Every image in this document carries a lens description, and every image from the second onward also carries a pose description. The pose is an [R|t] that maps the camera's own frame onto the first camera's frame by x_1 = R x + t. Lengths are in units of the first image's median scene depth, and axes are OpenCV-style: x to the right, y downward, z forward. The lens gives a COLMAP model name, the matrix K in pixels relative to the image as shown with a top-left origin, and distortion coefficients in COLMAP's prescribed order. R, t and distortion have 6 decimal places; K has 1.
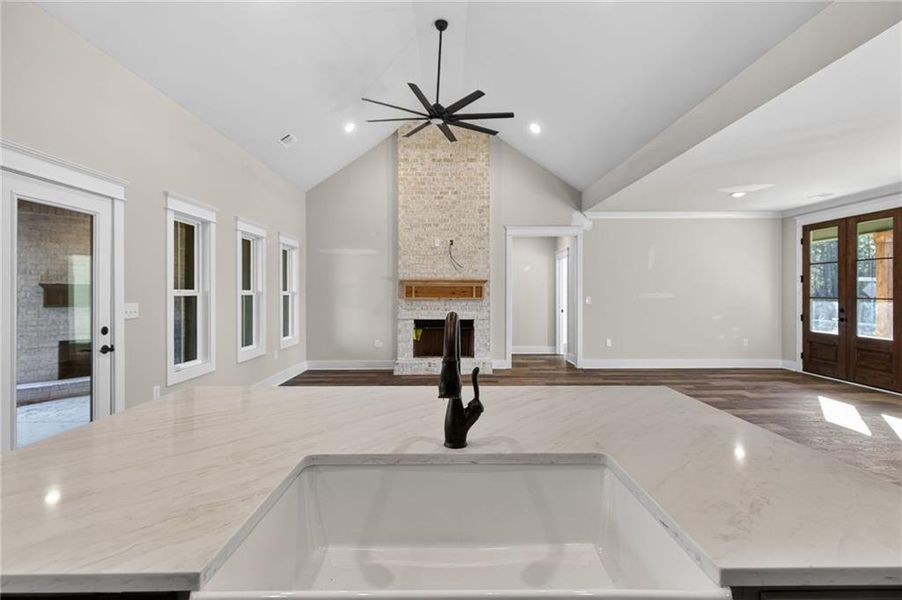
lens RADIAL K [[413.5, 0, 452.2], [0, 413.5, 297.5], [0, 0, 1]] dist [-0.002002, -0.000218]
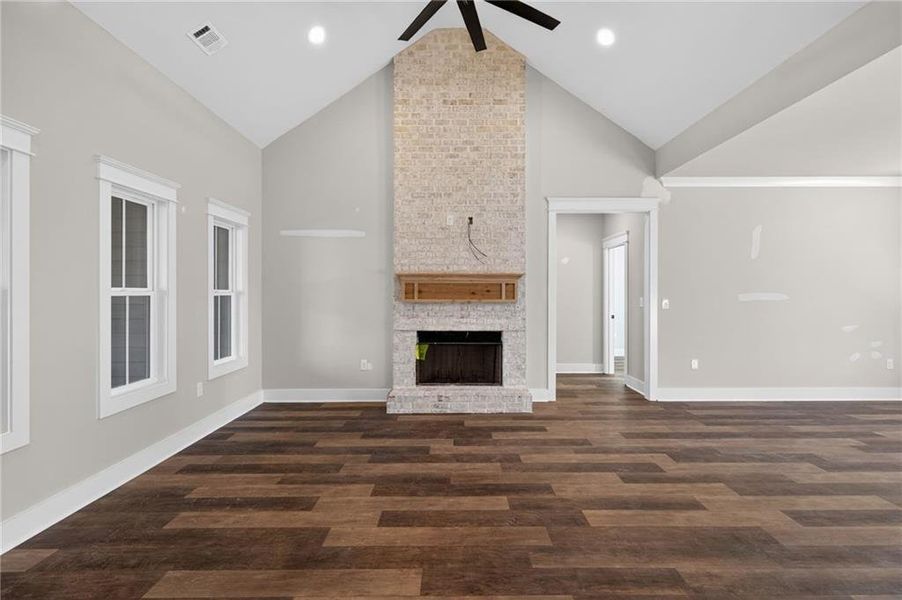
lens RADIAL K [[413.5, 0, 452.1], [0, 413.5, 301.3], [0, 0, 1]] dist [-0.002002, -0.000218]
pose [[0.999992, 0.001229, -0.003774, -0.030045], [-0.001192, 0.999951, 0.009867, -0.003351], [0.003786, -0.009863, 0.999944, 0.301050]]
